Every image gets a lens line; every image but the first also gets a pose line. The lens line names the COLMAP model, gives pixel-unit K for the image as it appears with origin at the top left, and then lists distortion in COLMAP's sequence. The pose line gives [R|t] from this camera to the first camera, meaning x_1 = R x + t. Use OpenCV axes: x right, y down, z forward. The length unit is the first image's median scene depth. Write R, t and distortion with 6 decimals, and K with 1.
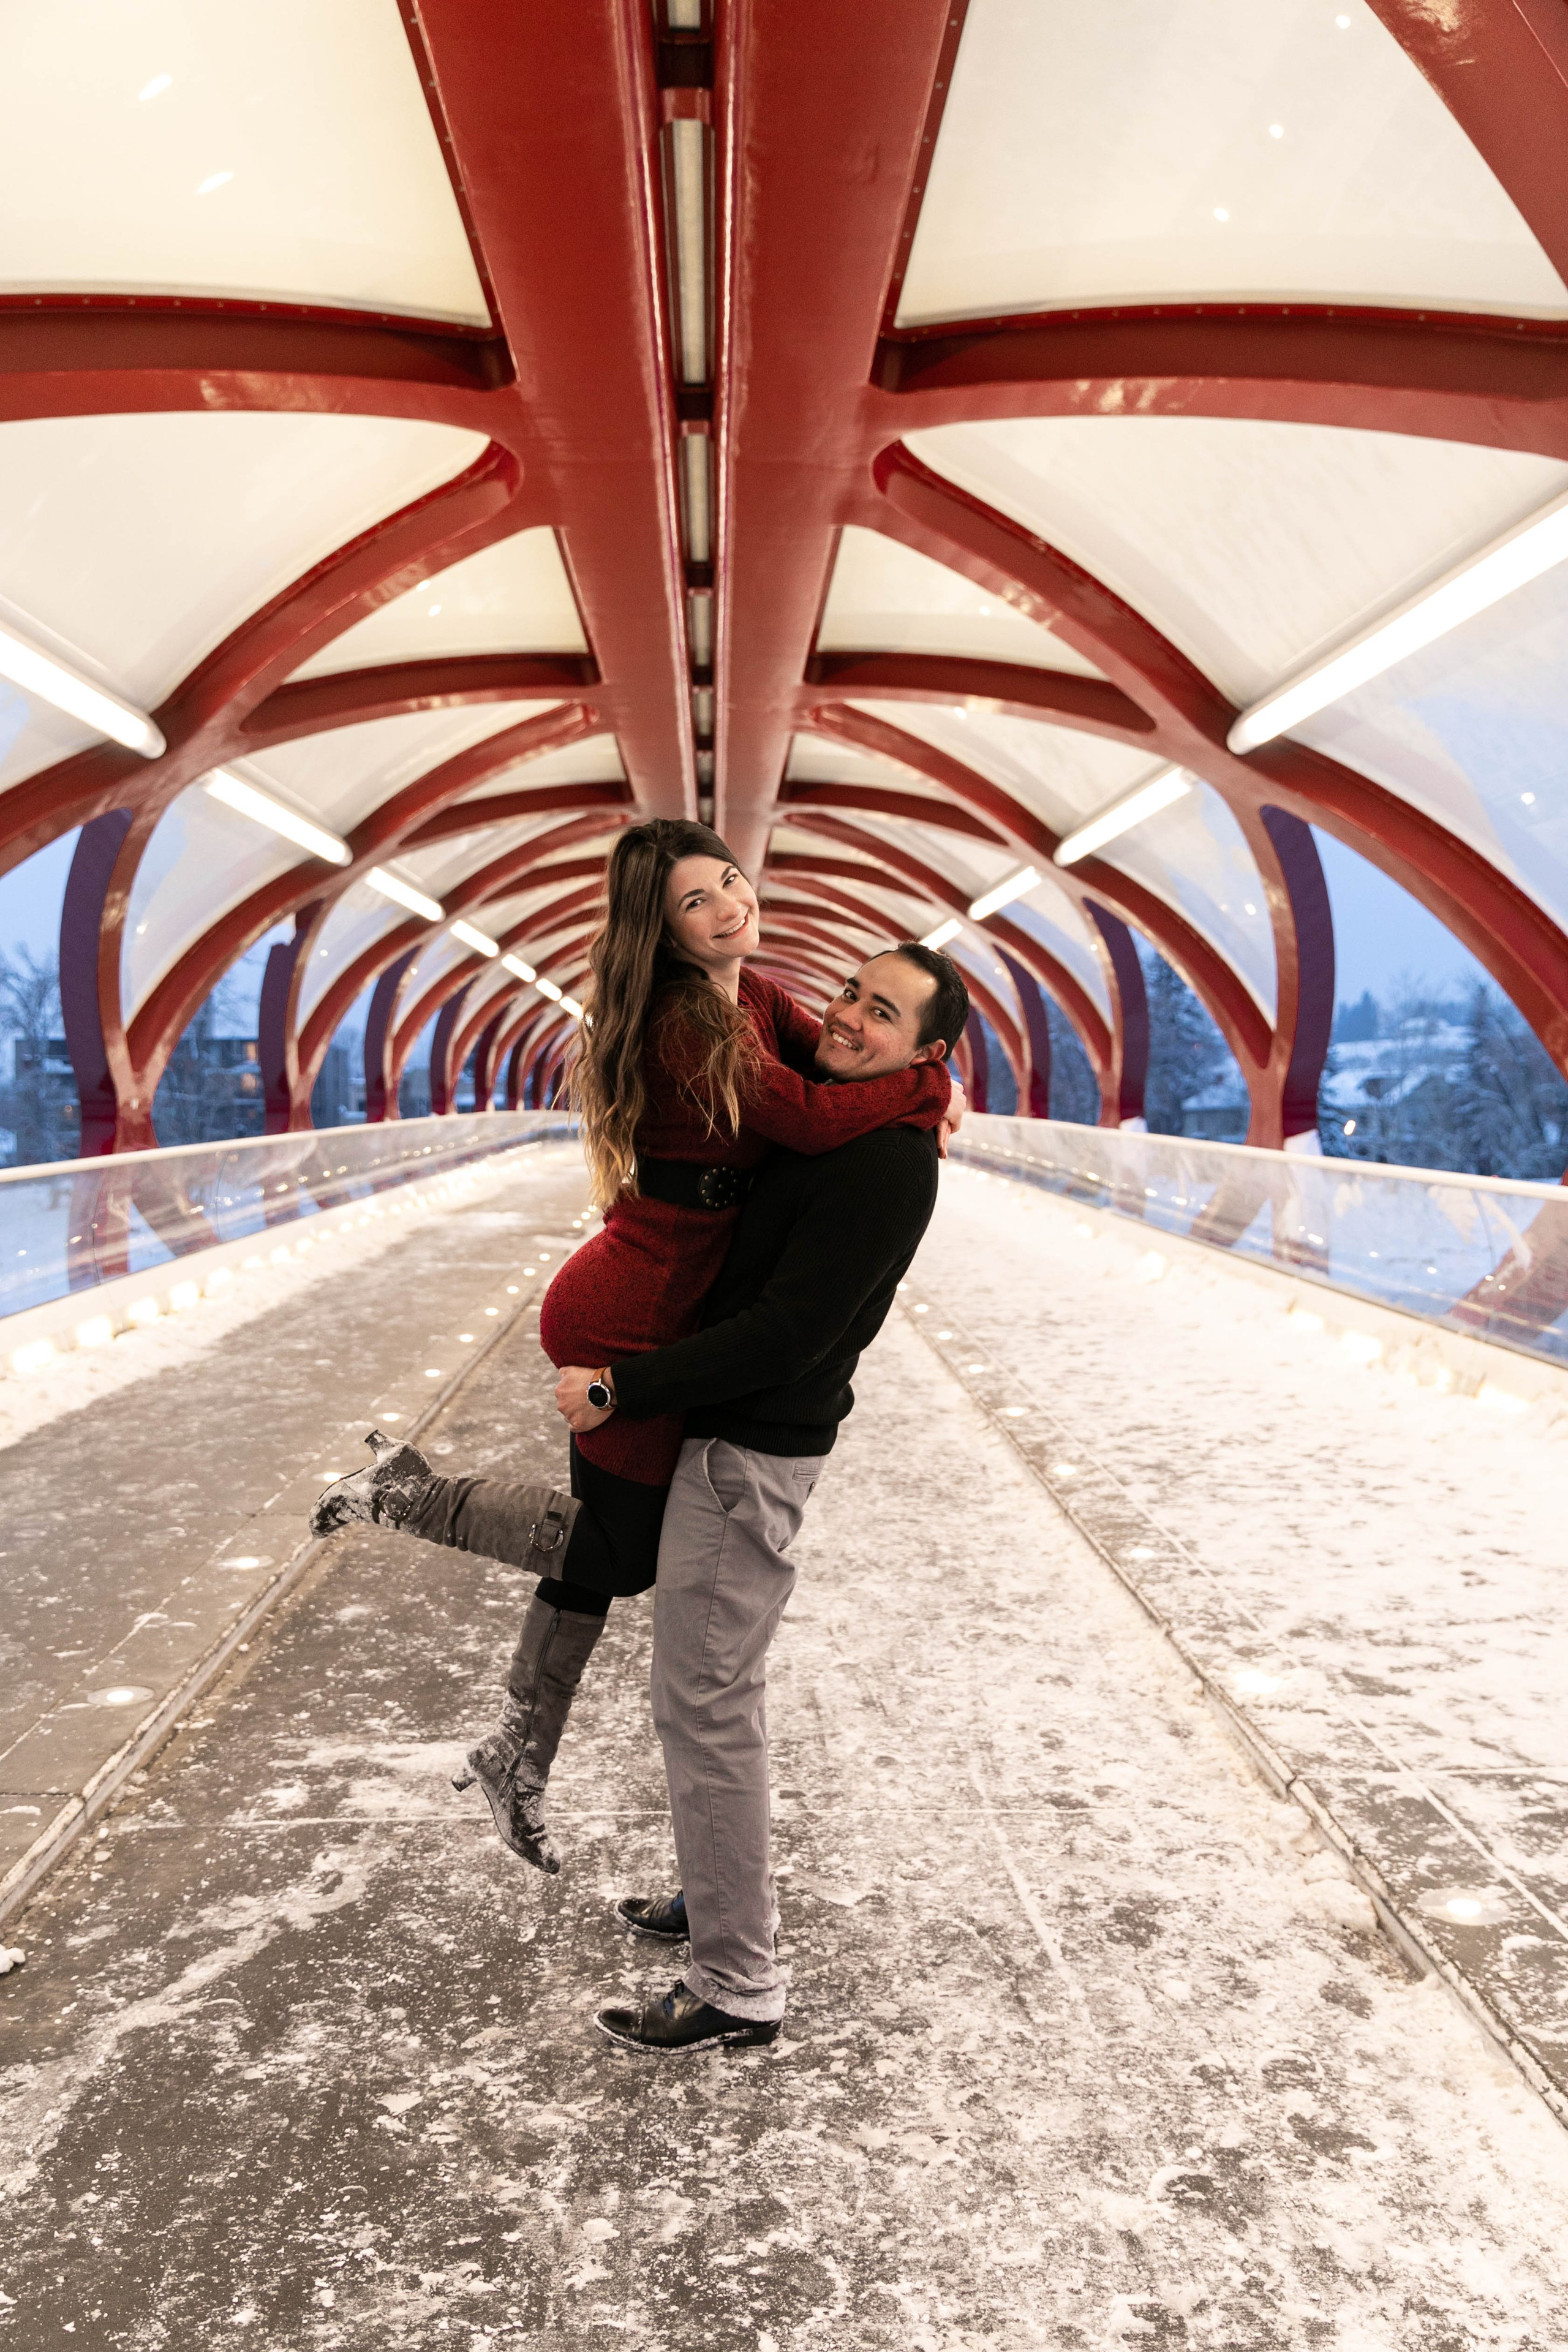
lens RADIAL K [[1979.0, 0, 784.8], [0, 1979.0, 1172.2], [0, 0, 1]] dist [0.004664, 0.002888]
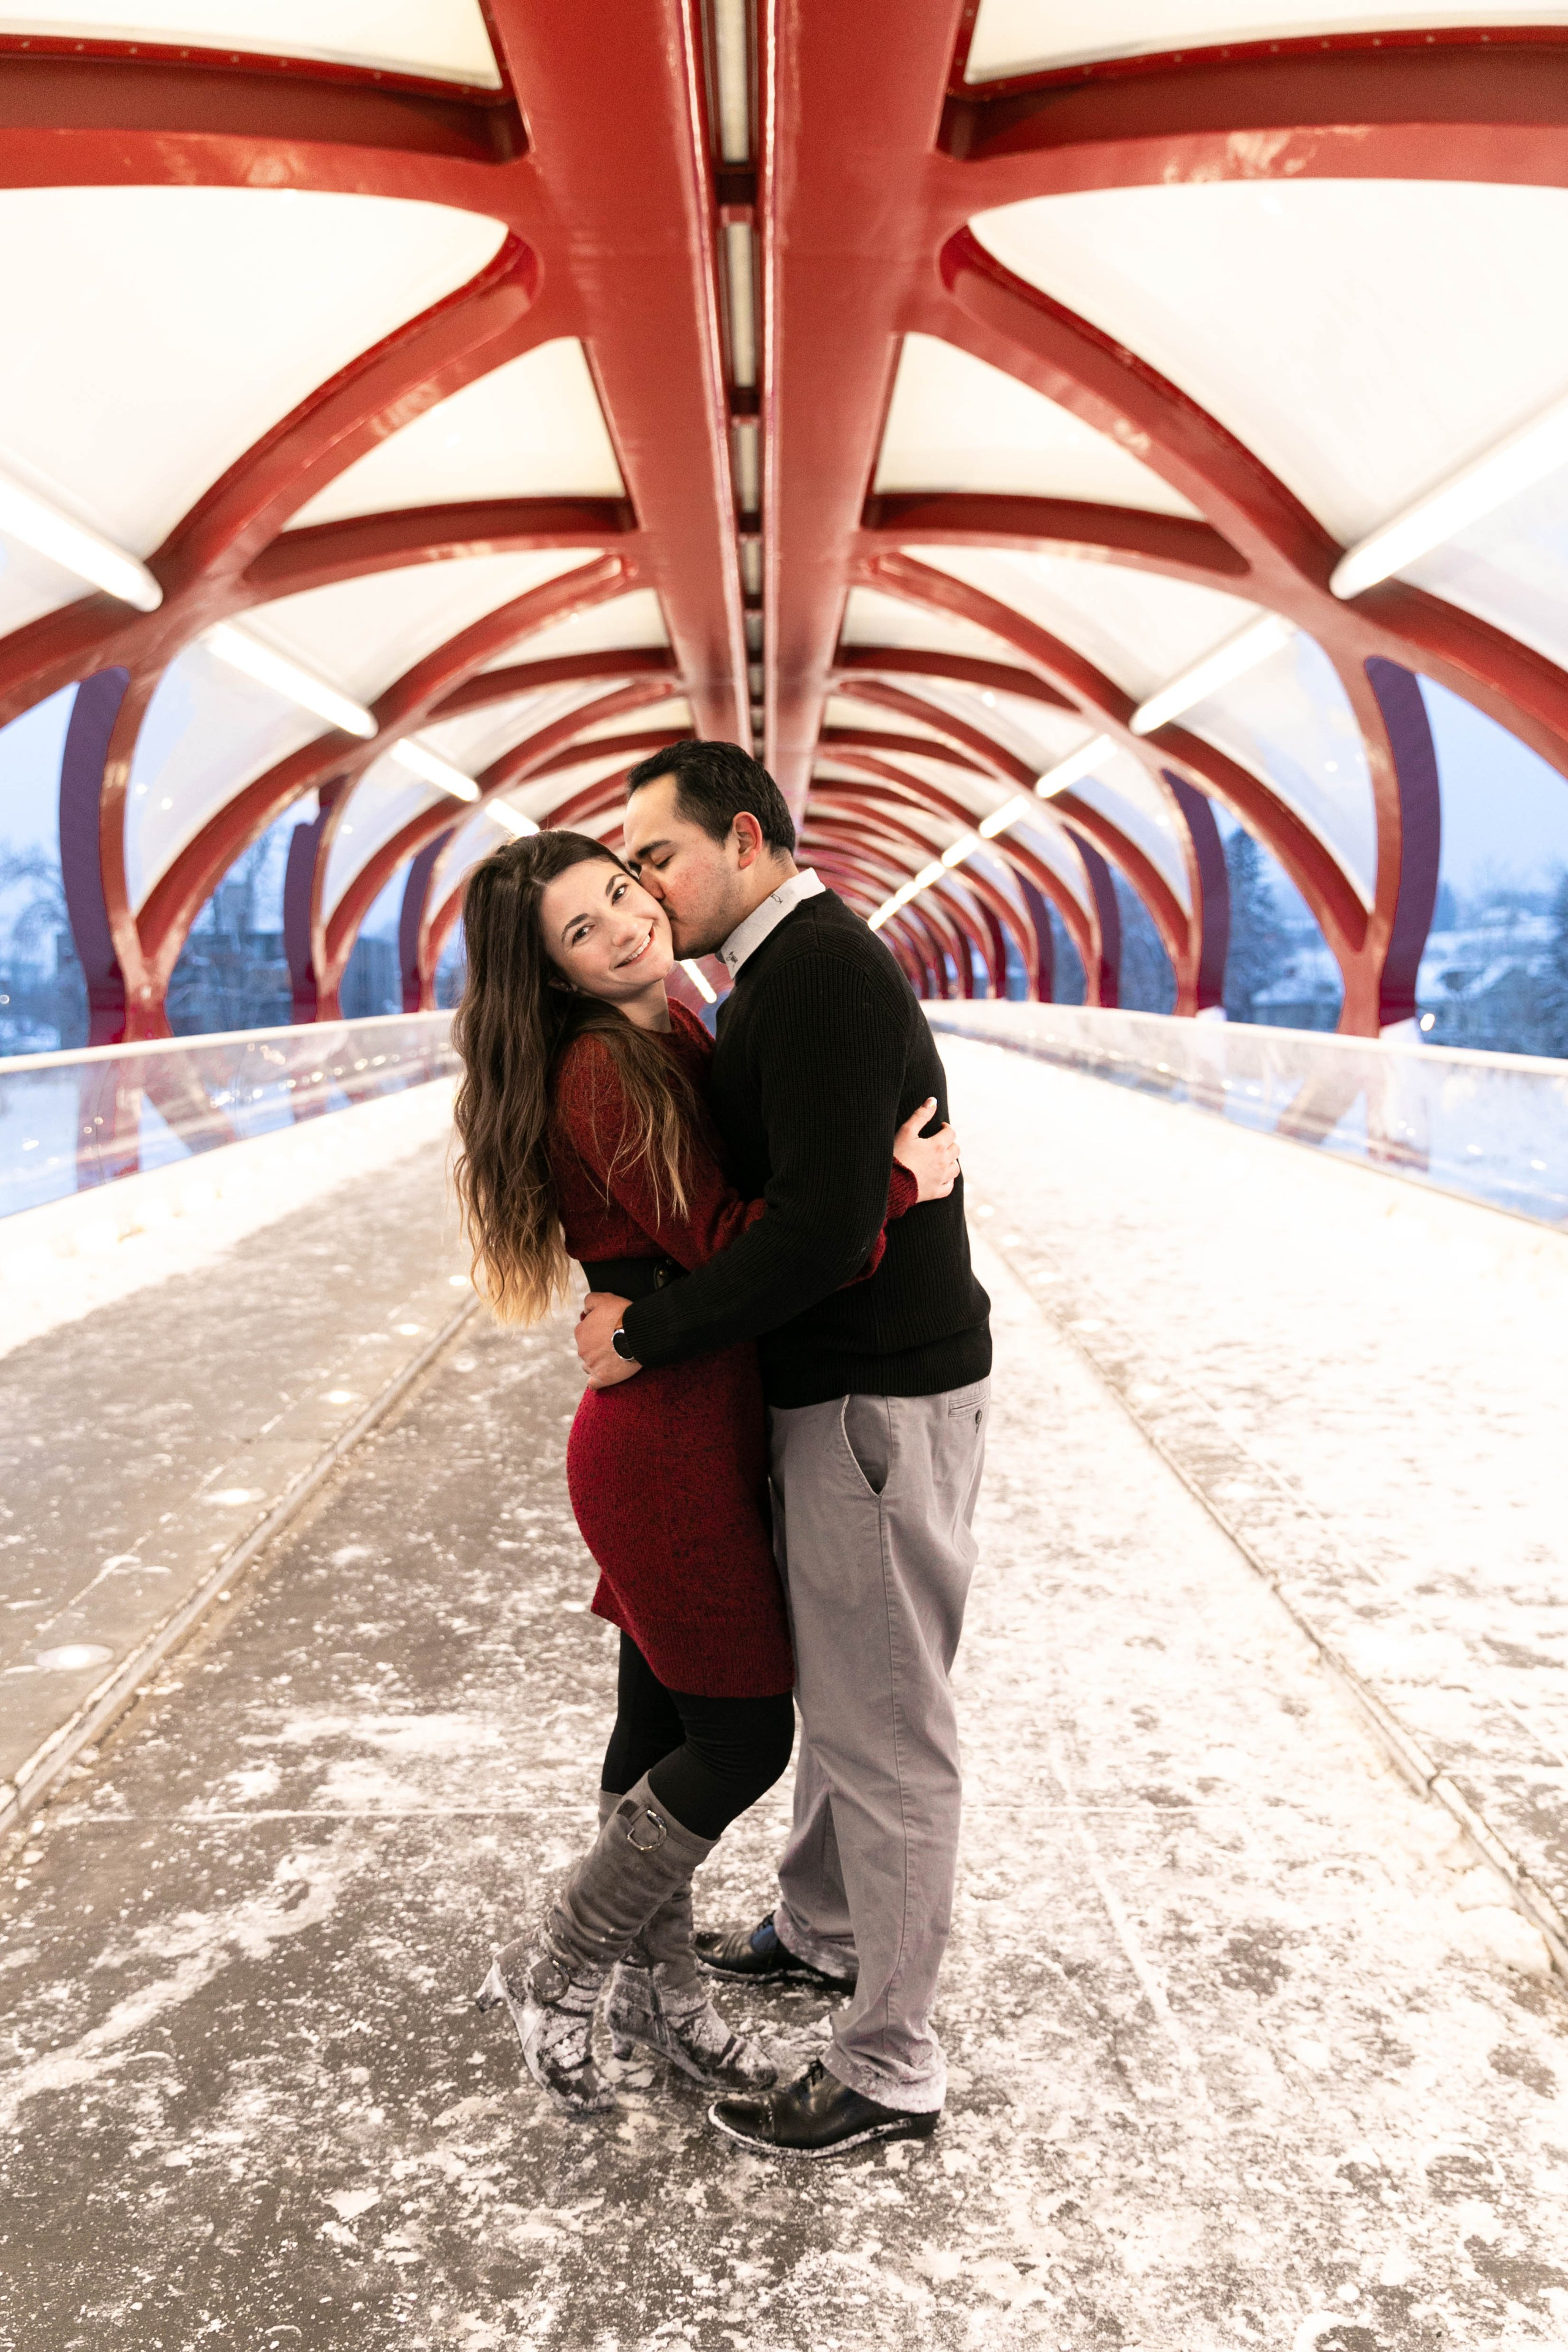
lens RADIAL K [[2018.5, 0, 785.3], [0, 2018.5, 1188.0], [0, 0, 1]] dist [-0.003542, 0.008605]
pose [[0.999620, 0.001201, -0.027547, 0.002464], [0.000419, 0.998273, 0.058751, 0.005213], [0.027570, -0.058740, 0.997893, 0.125632]]
